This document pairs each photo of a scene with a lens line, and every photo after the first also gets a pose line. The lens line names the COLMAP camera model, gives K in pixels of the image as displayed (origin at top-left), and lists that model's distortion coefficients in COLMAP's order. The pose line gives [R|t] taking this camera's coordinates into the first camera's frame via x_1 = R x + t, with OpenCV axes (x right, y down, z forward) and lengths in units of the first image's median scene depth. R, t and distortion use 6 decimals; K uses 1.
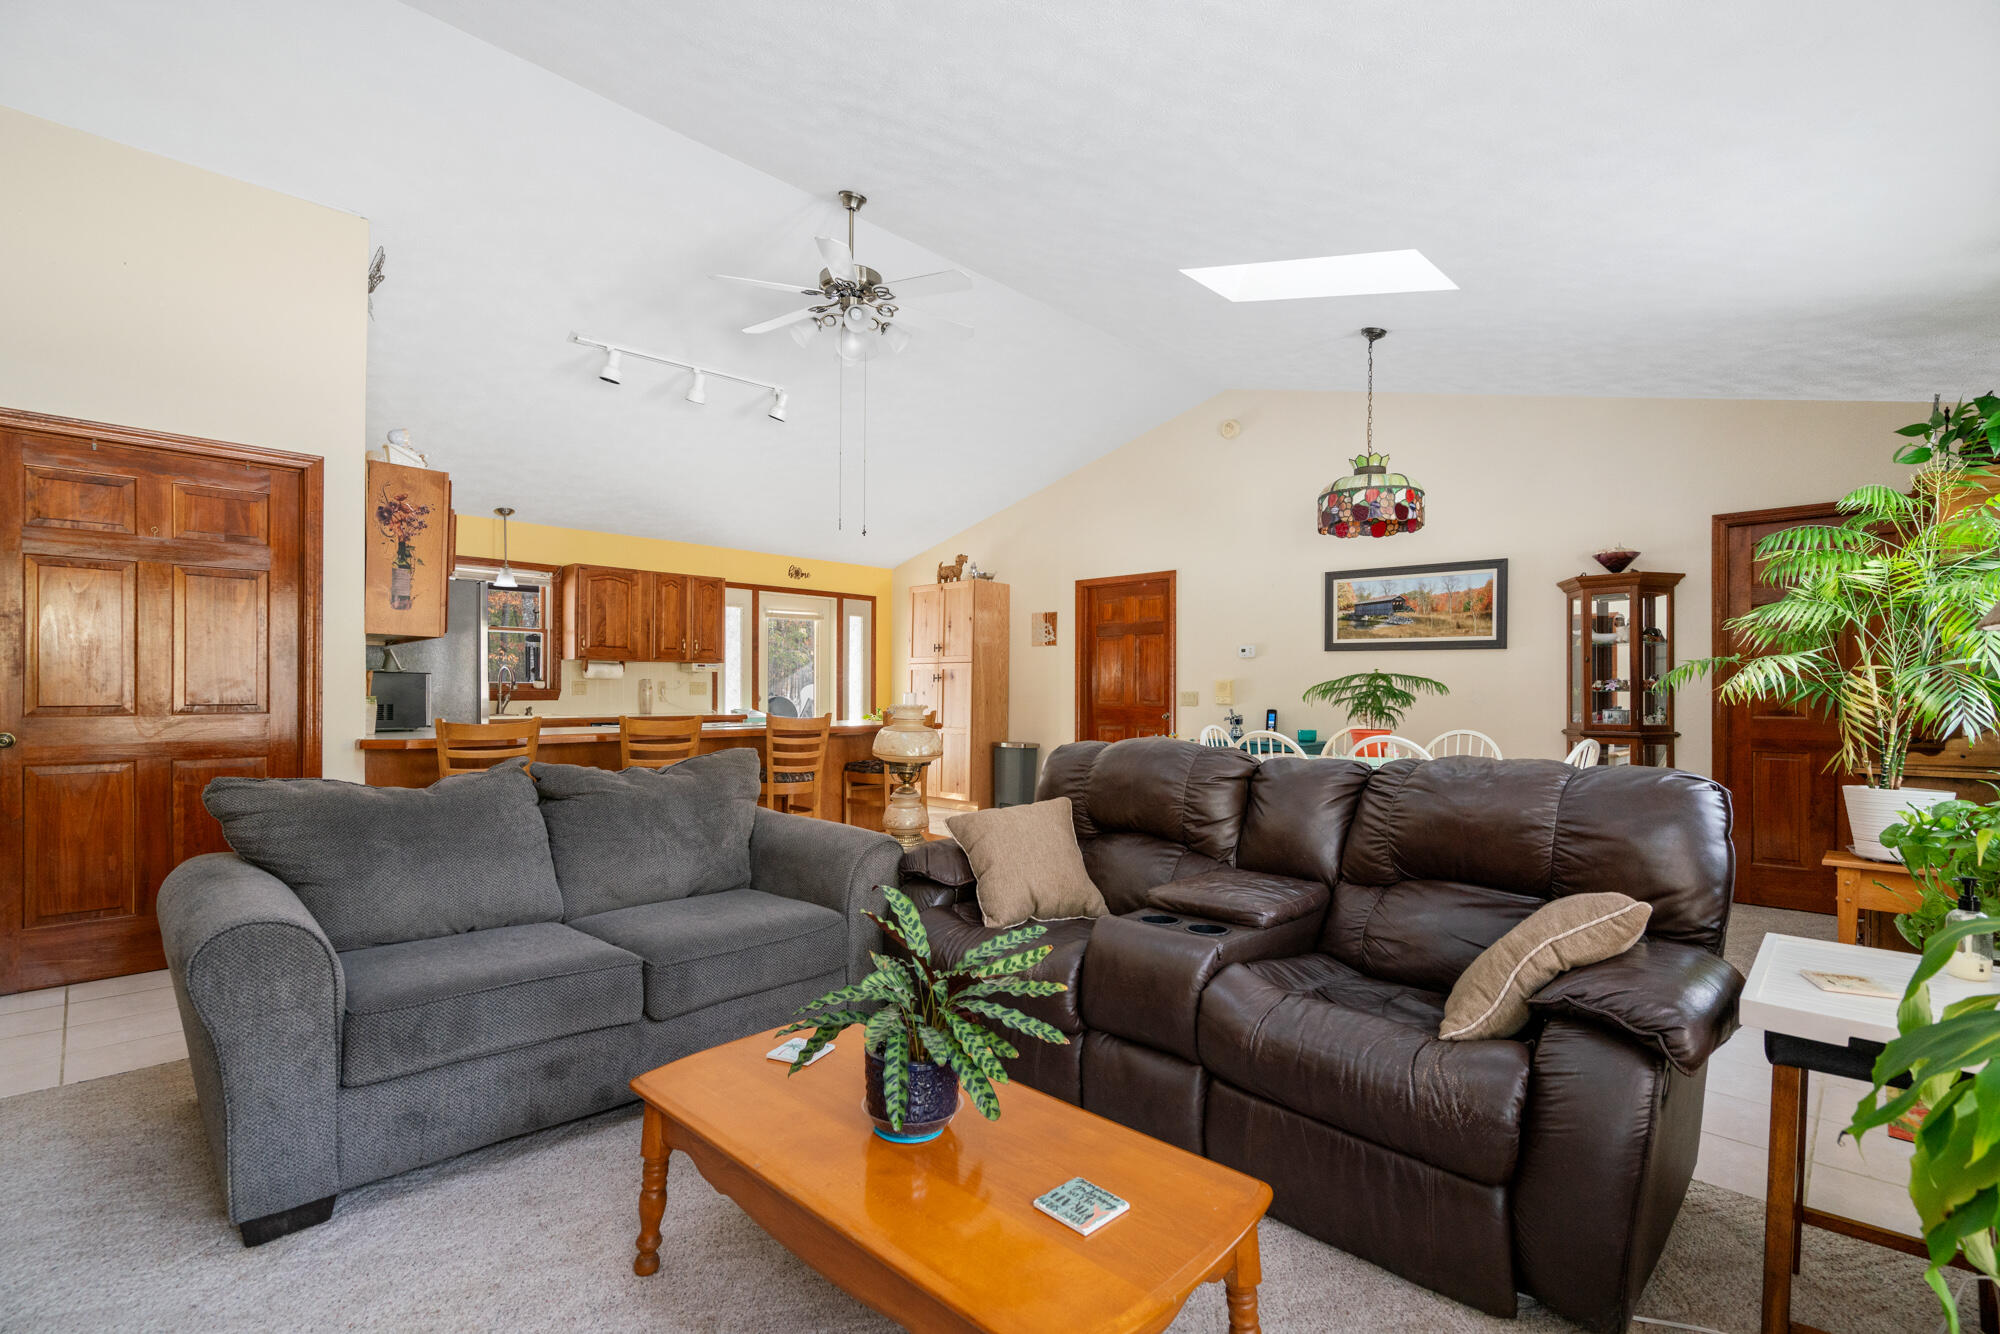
lens RADIAL K [[889.7, 0, 1000.2], [0, 889.7, 683.0], [0, 0, 1]] dist [-0.003142, -0.000059]
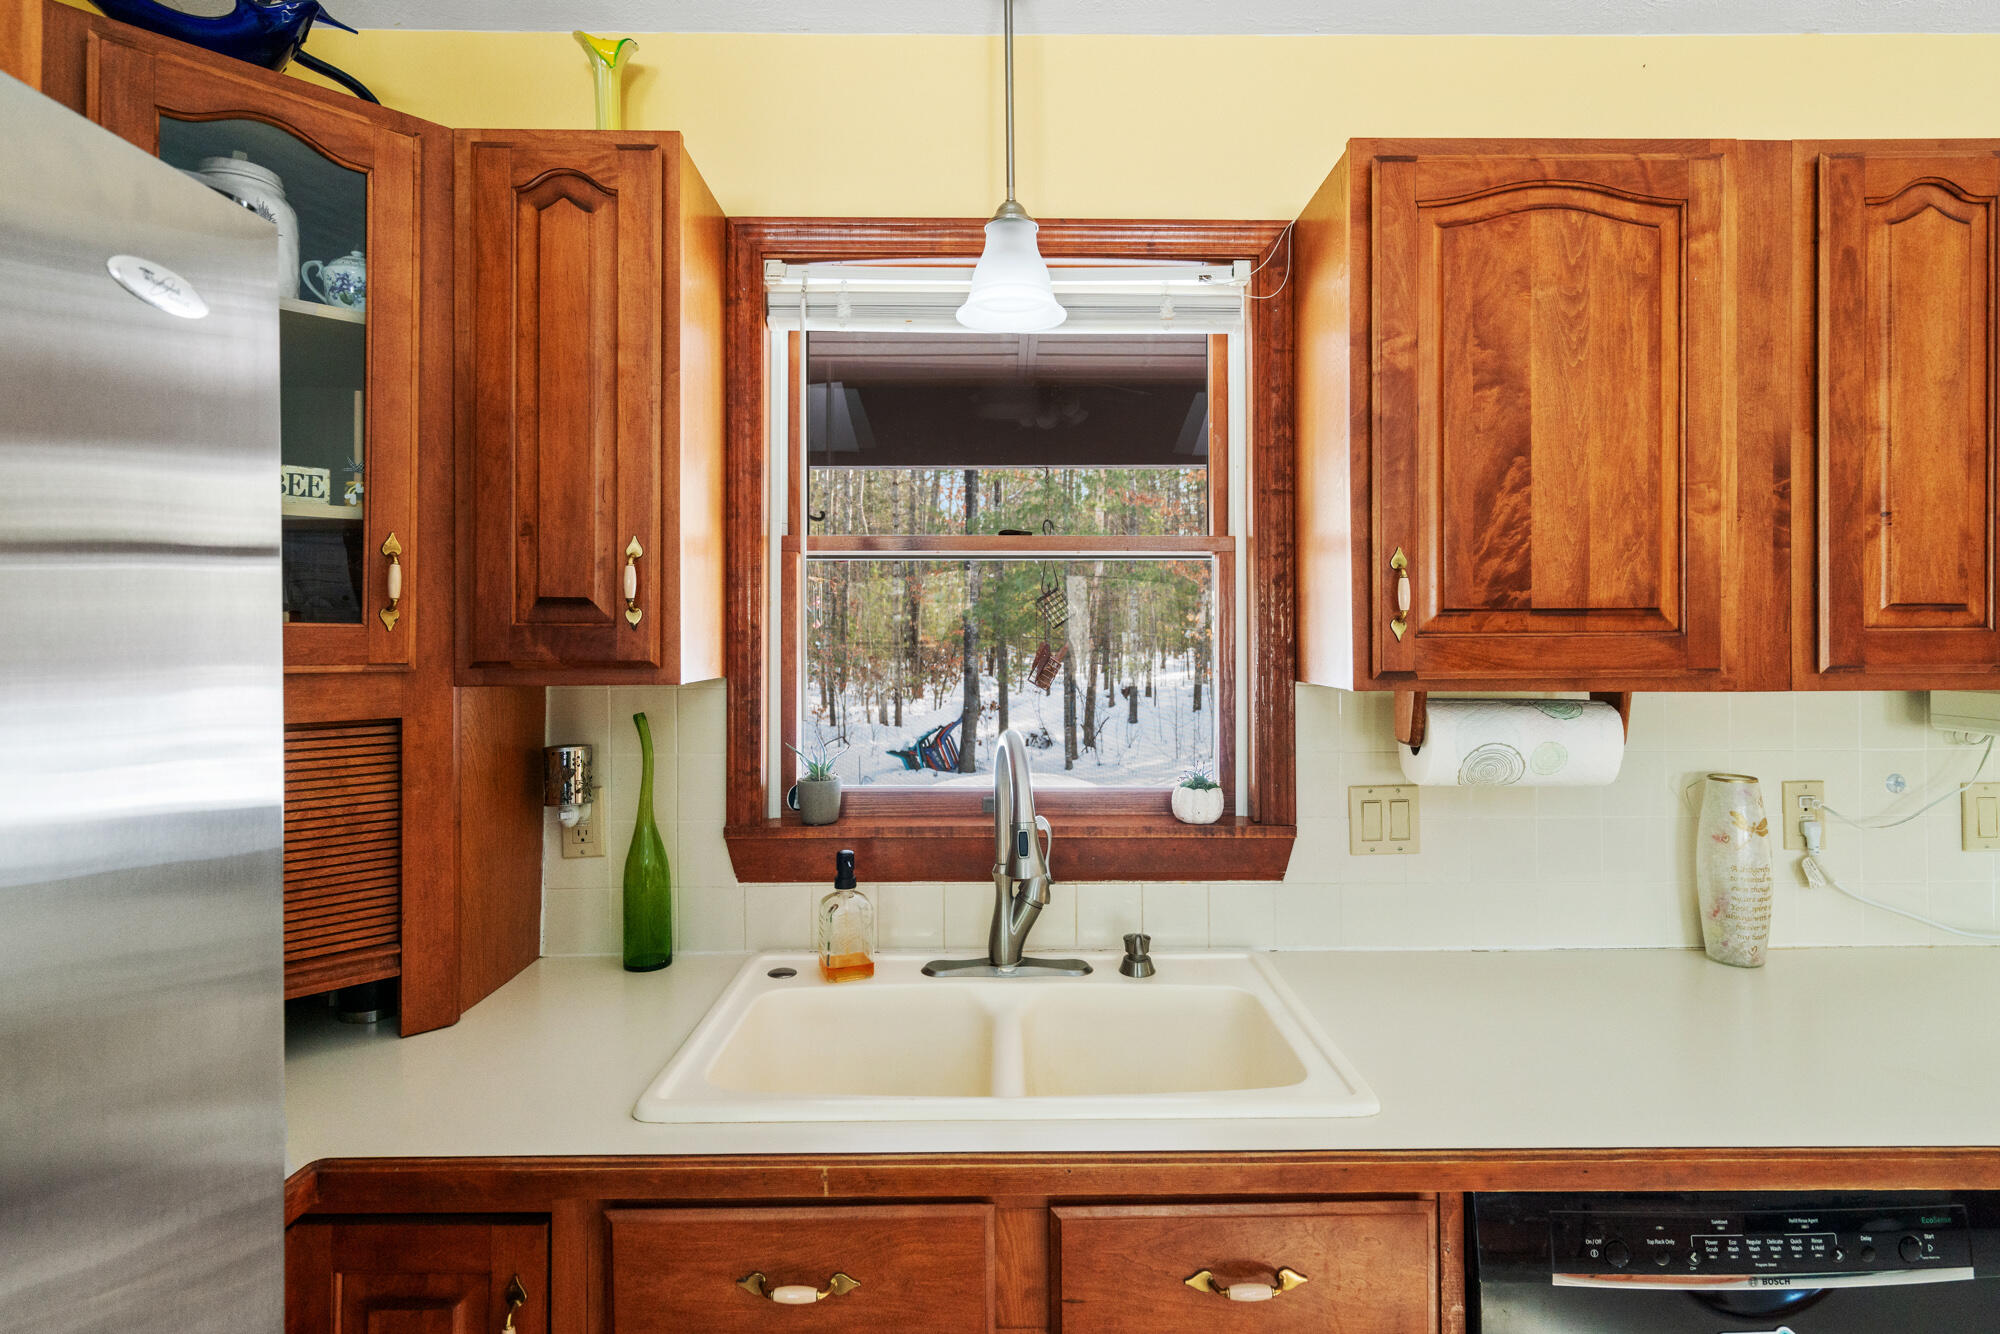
lens RADIAL K [[1041.1, 0, 1019.6], [0, 1041.1, 641.3], [0, 0, 1]] dist [0.008334, 0.000923]
pose [[0.711565, -0.008030, -0.702574, -0.345275], [0.012067, 0.999927, 0.000793, -0.033896], [0.702516, -0.009042, 0.711610, 0.731421]]
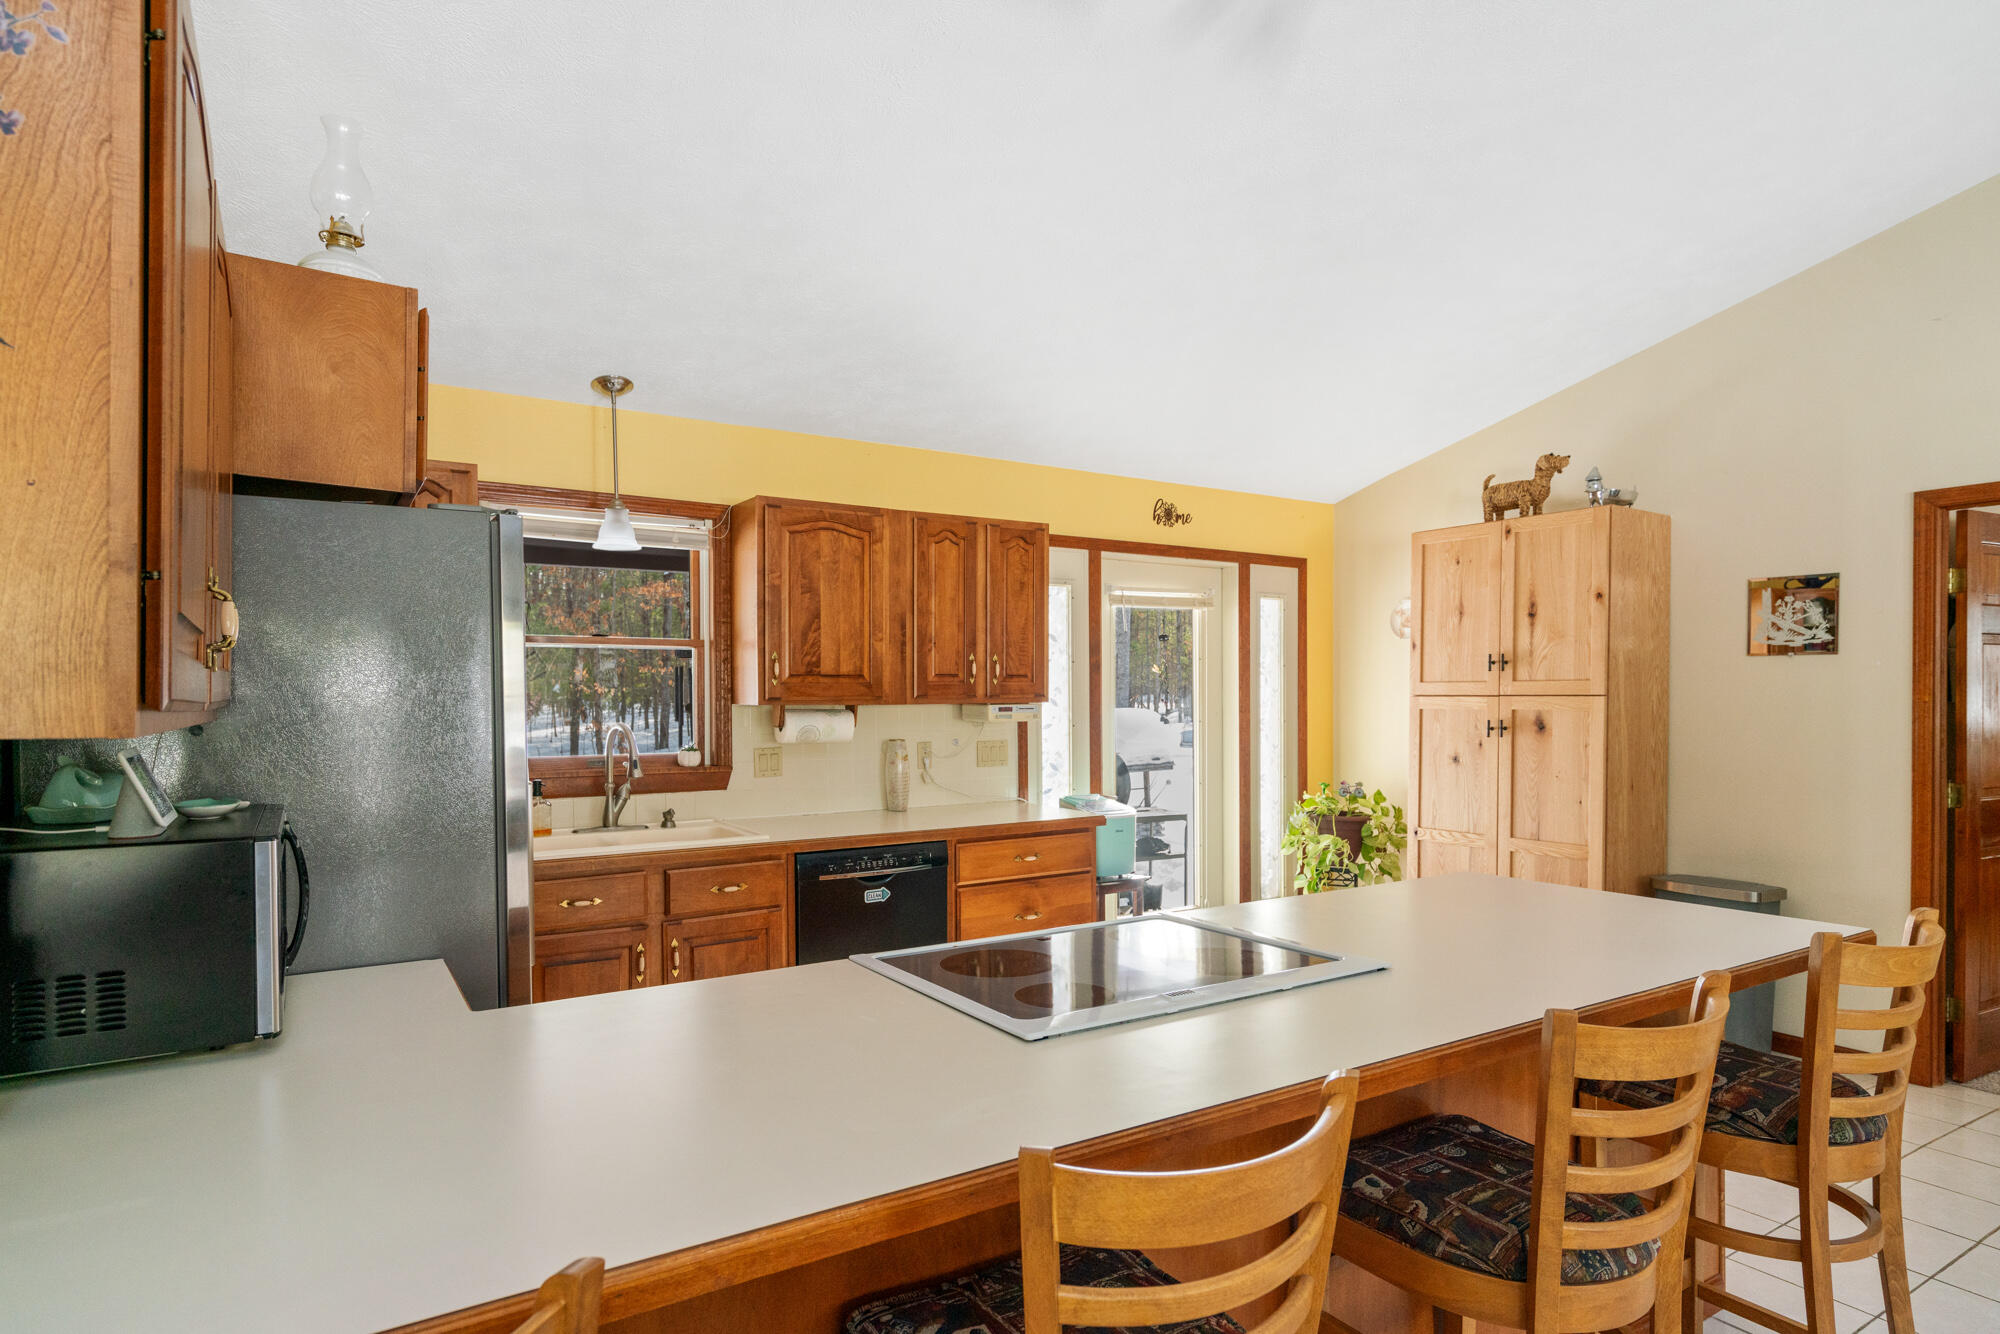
lens RADIAL K [[1085.2, 0, 993.2], [0, 1085.2, 689.1], [0, 0, 1]] dist [-0.003624, 0.000344]
pose [[0.974712, -0.008506, -0.223303, -0.213435], [0.009431, 0.999951, 0.003077, -0.032252], [0.223266, -0.005105, 0.974744, 0.436281]]
